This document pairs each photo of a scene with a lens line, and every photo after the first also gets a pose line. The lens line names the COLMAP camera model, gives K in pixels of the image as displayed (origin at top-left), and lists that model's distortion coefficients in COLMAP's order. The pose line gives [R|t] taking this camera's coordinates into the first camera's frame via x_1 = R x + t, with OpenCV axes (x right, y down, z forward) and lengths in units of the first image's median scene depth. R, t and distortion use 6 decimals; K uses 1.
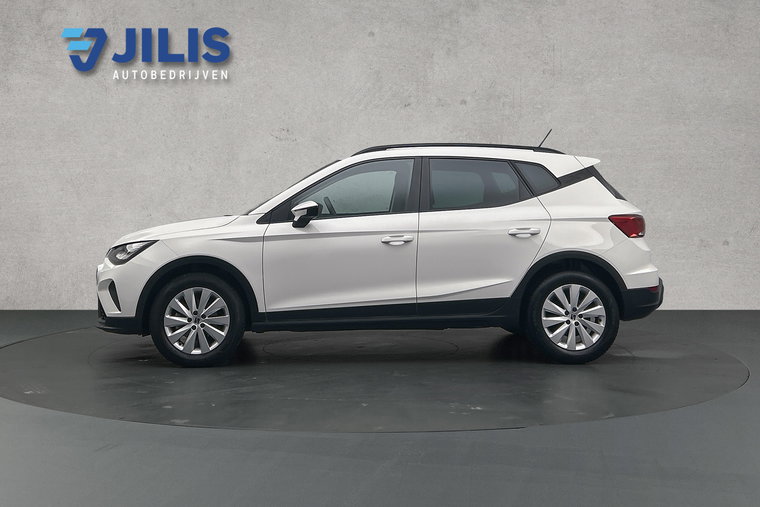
lens RADIAL K [[593.5, 0, 379.9], [0, 593.5, 252.7], [0, 0, 1]] dist [0.007011, 0.000226]
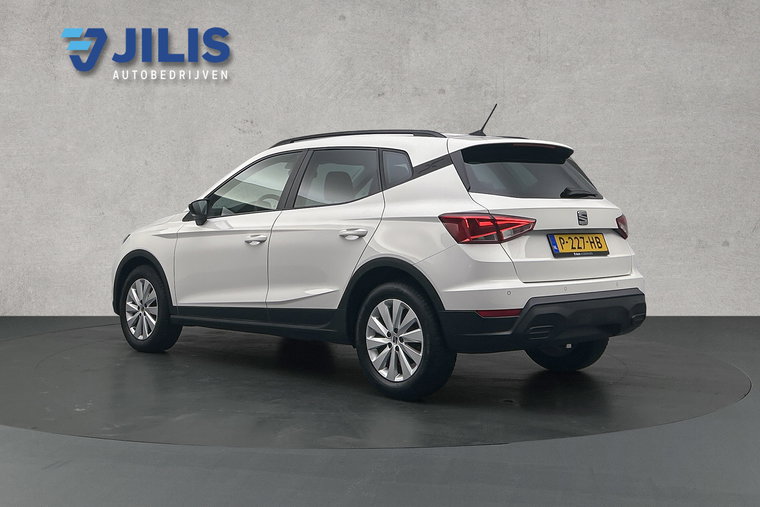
lens RADIAL K [[593.5, 0, 379.7], [0, 593.5, 253.0], [0, 0, 1]] dist [0.007011, 0.000226]
pose [[1.000000, -0.000013, -0.000478, 0.044227], [0.000013, 1.000000, 0.000537, -0.002361], [0.000478, -0.000537, 1.000000, 0.075369]]
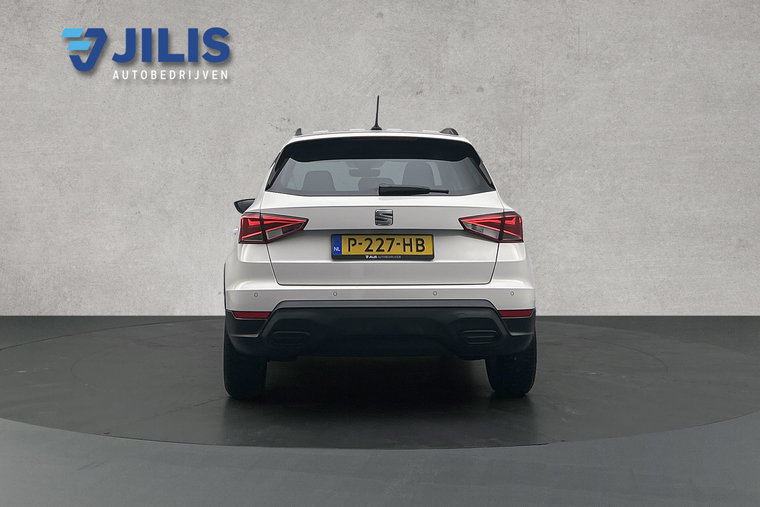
lens RADIAL K [[593.5, 0, 380.2], [0, 593.5, 253.2], [0, 0, 1]] dist [0.007011, 0.000226]
pose [[1.000000, 0.000054, 0.000453, -0.014462], [-0.000055, 1.000000, 0.000650, -0.000896], [-0.000453, -0.000650, 1.000000, 0.082277]]
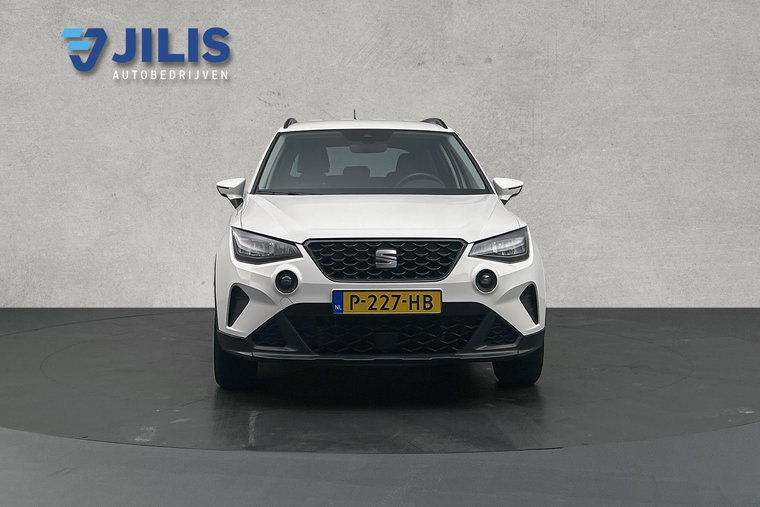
lens RADIAL K [[593.5, 0, 380.2], [0, 593.5, 253.4], [0, 0, 1]] dist [0.007011, 0.000226]
pose [[1.000000, 0.000069, 0.000445, -0.012259], [-0.000070, 1.000000, 0.000835, 0.018732], [-0.000445, -0.000835, 1.000000, 0.160379]]
